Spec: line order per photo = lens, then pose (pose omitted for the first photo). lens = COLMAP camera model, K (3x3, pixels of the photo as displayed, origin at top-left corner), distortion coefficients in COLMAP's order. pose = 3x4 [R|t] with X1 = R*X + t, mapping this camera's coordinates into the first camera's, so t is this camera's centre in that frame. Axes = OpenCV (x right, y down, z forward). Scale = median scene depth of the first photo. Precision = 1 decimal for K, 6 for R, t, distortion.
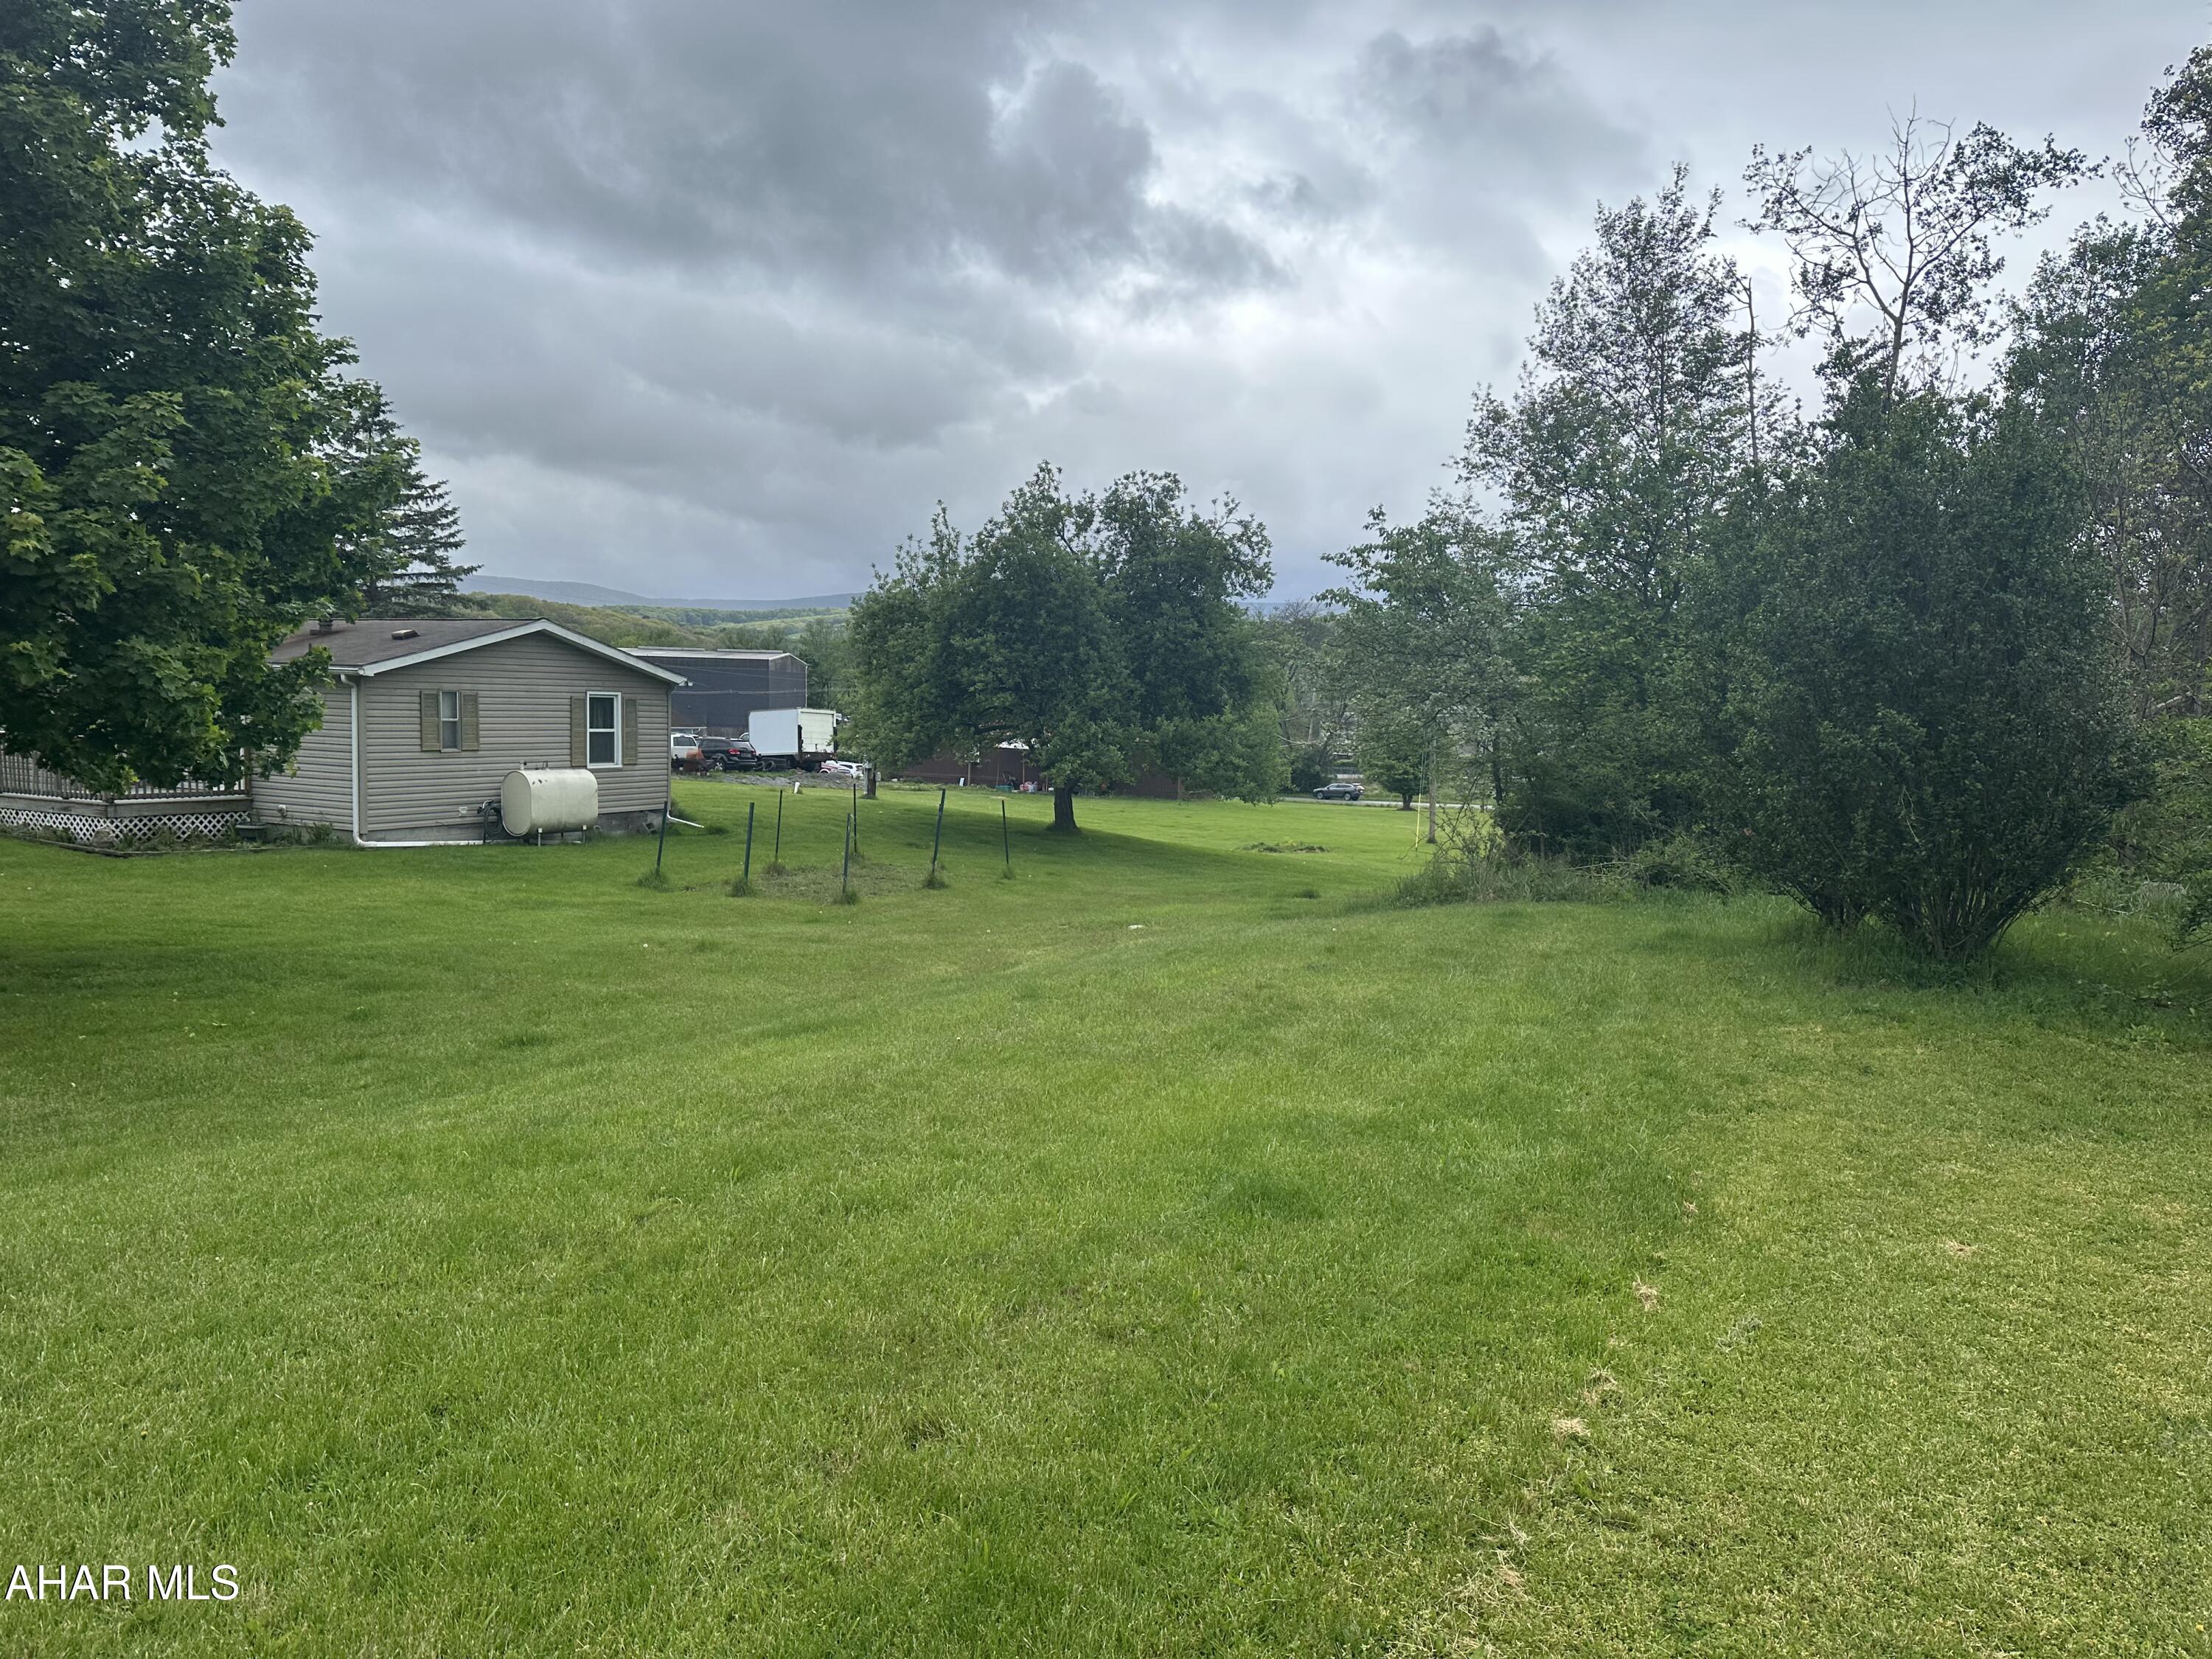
lens RADIAL K [[1554.6, 0, 1121.5], [0, 1554.6, 843.8], [0, 0, 1]] dist [0.065385, -0.055075]
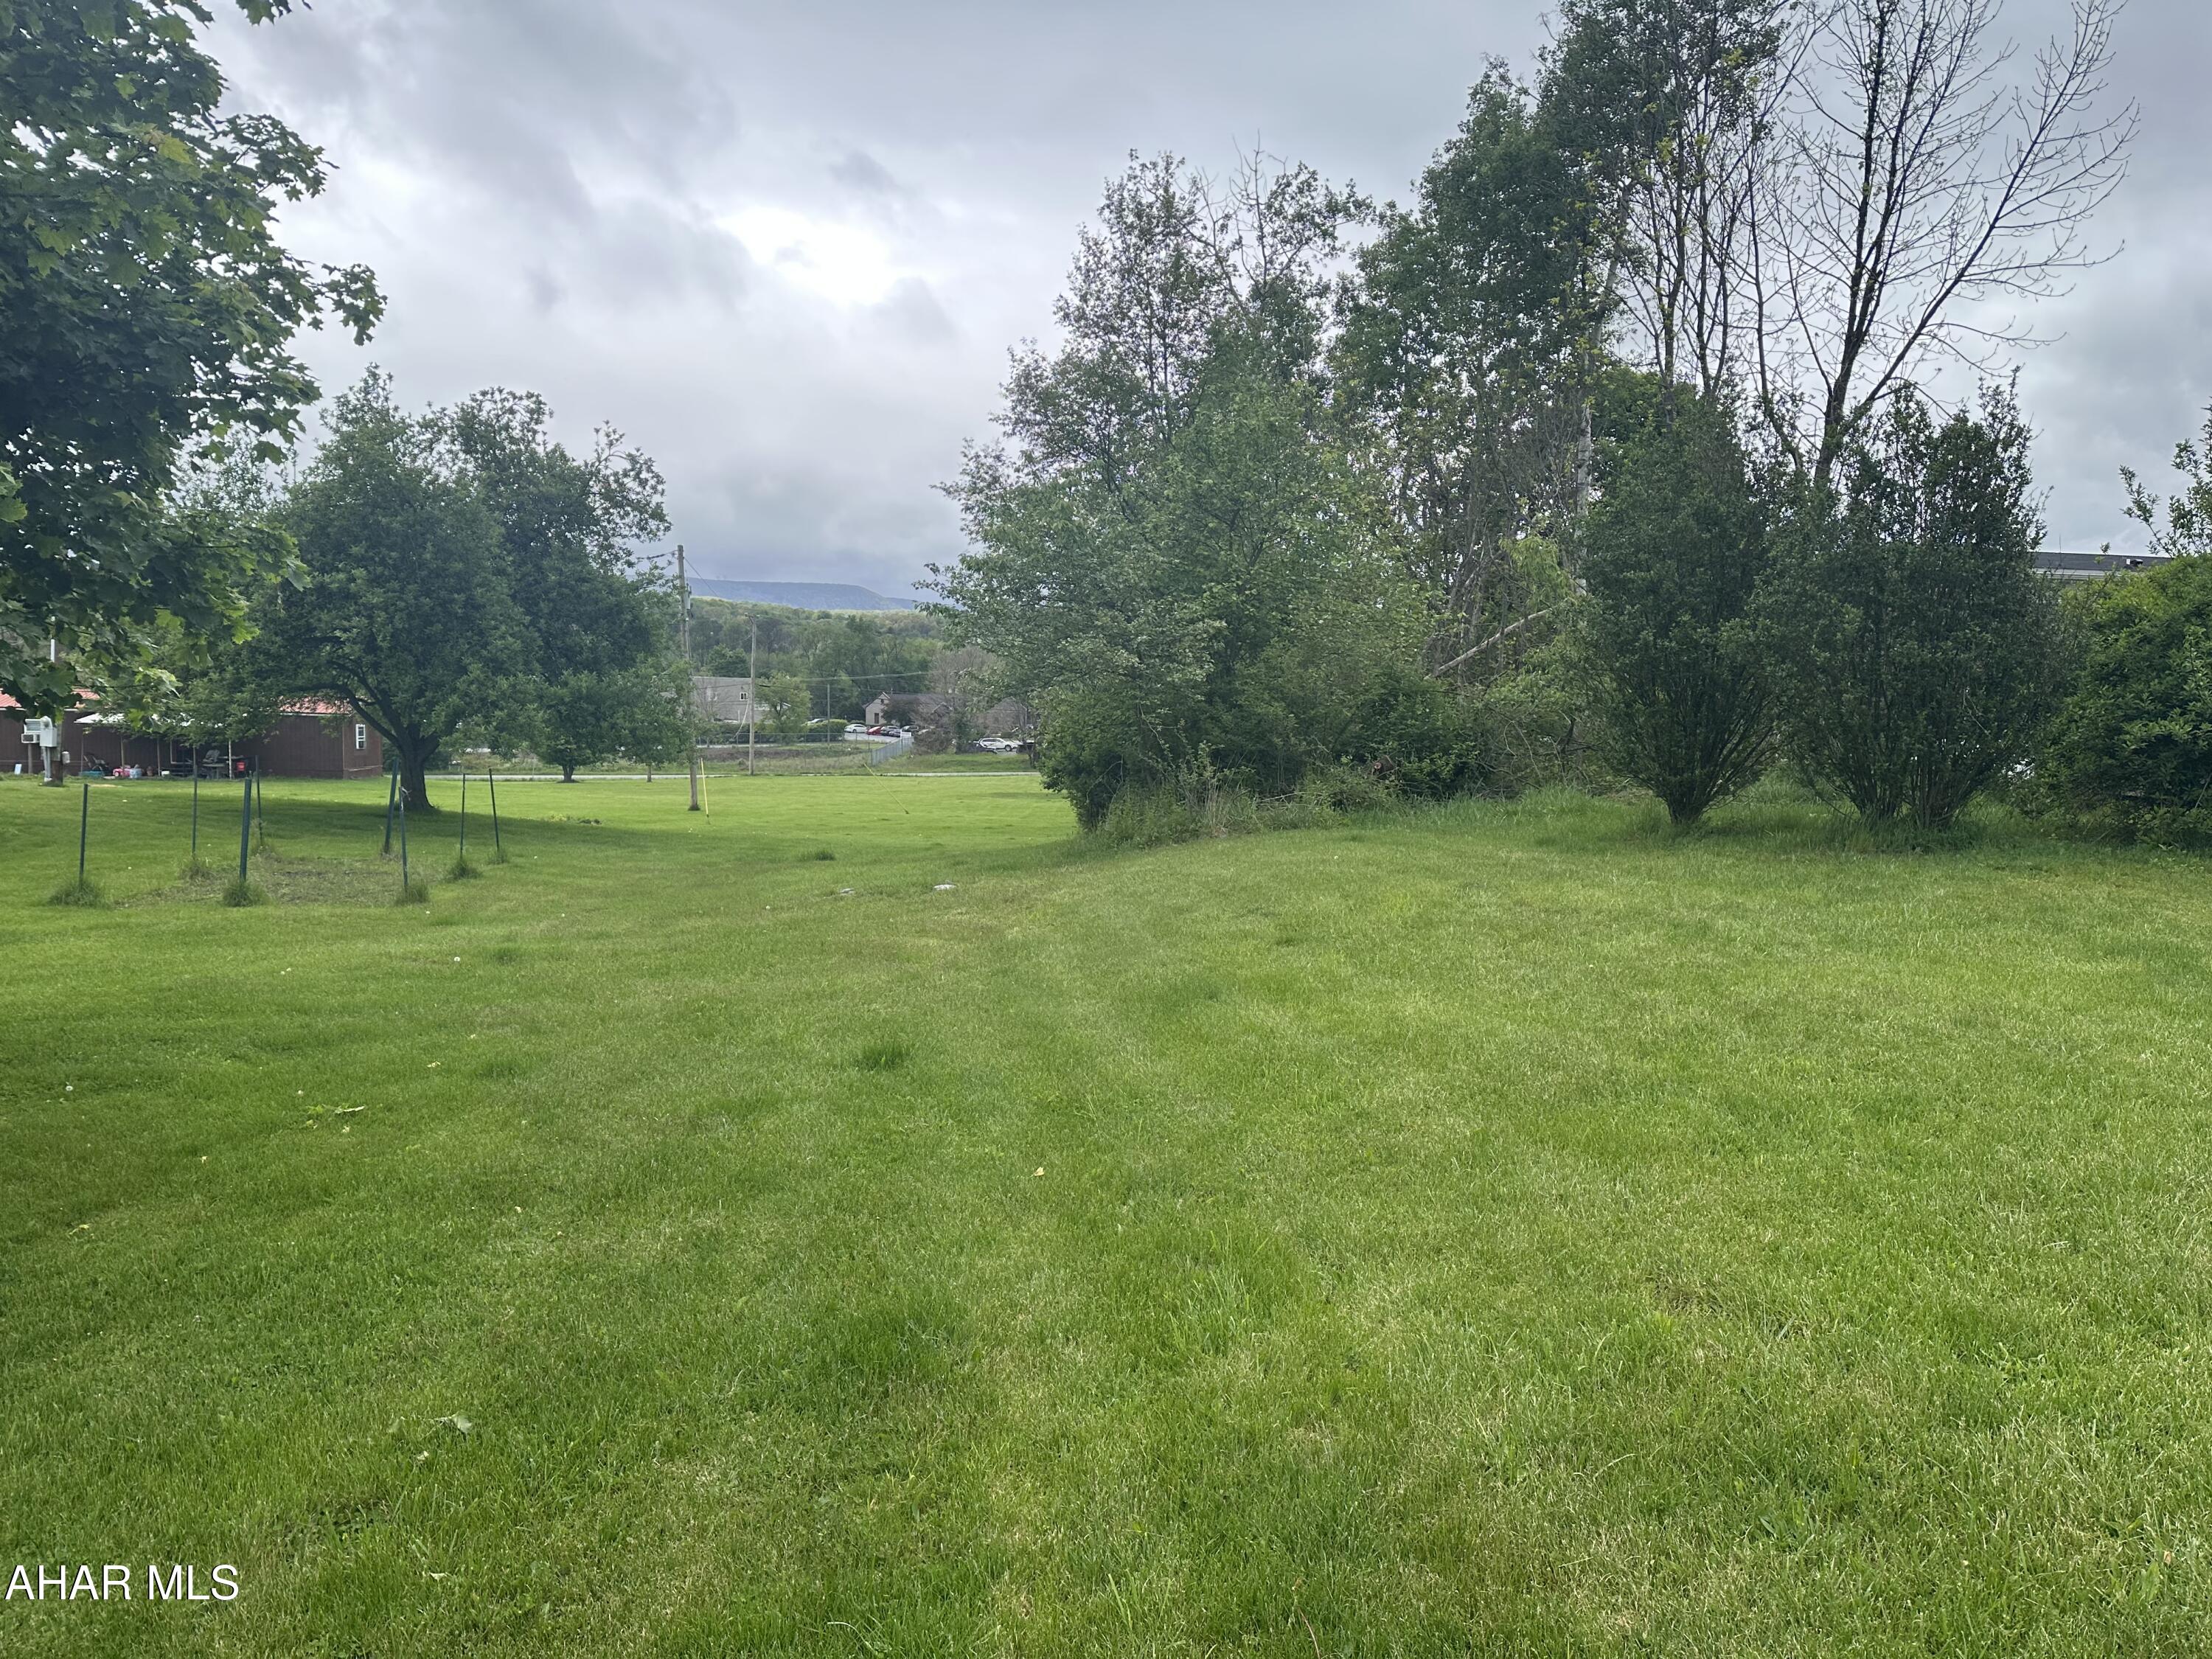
lens RADIAL K [[1554.6, 0, 1113.5], [0, 1554.6, 811.9], [0, 0, 1]] dist [0.065385, -0.055075]
pose [[0.824226, -0.055162, 0.563568, -0.214919], [0.056666, 0.998283, 0.014837, 0.001320], [-0.563419, 0.019706, 0.825936, 0.099887]]
